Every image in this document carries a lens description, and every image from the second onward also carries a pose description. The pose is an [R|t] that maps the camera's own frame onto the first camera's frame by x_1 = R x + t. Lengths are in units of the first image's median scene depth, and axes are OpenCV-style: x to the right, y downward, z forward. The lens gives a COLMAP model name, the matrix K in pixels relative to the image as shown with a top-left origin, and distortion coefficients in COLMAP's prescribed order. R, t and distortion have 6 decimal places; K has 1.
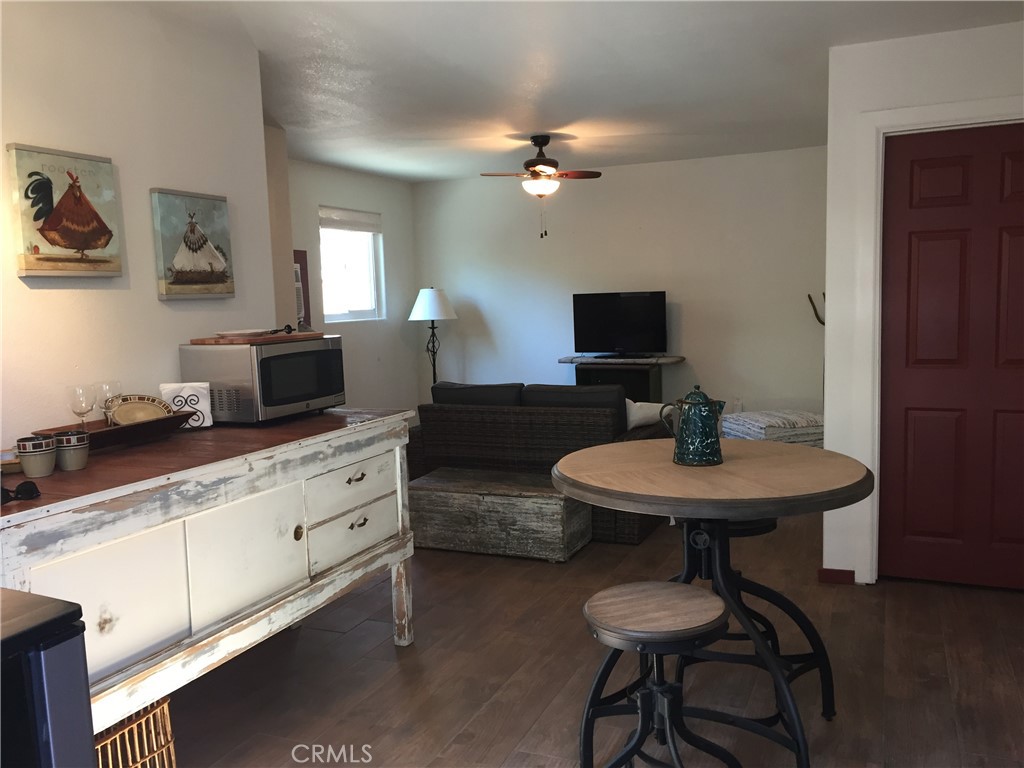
lens RADIAL K [[863.0, 0, 512.0], [0, 863.0, 384.0], [0, 0, 1]] dist [0.003694, -0.016045]
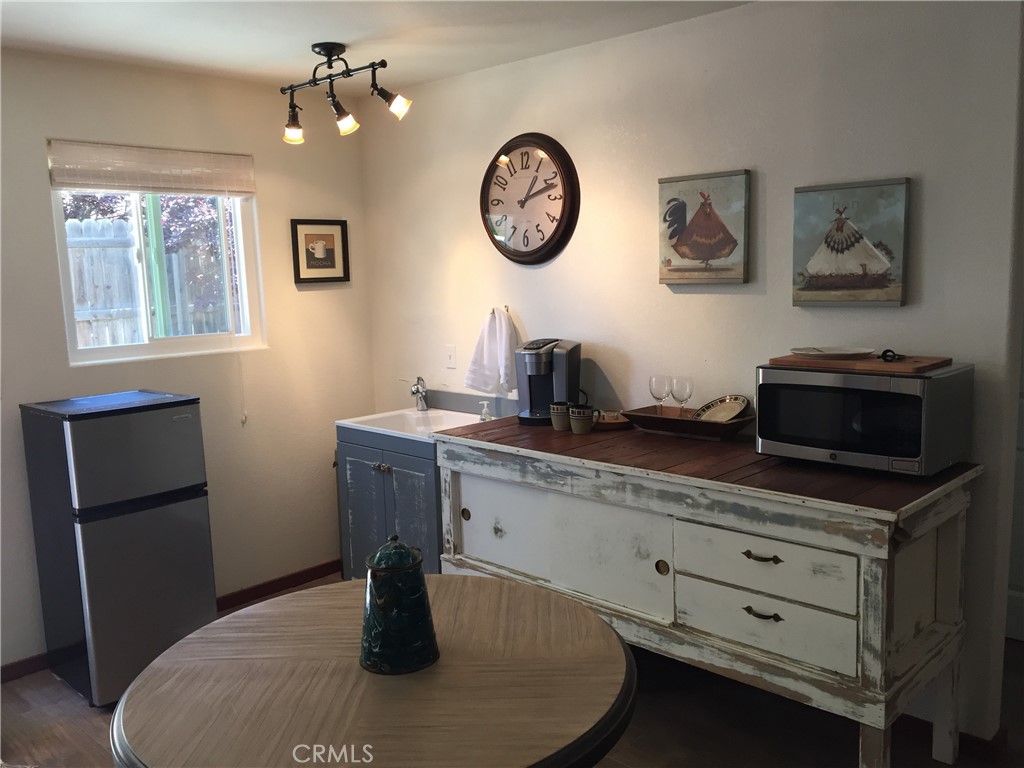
lens RADIAL K [[863.0, 0, 512.0], [0, 863.0, 384.0], [0, 0, 1]] dist [0.003694, -0.016045]
pose [[-0.348740, 0.165106, -0.922562, 0.657706], [-0.054870, 0.979075, 0.195961, -0.203048], [0.935612, 0.118960, -0.332384, 1.150373]]
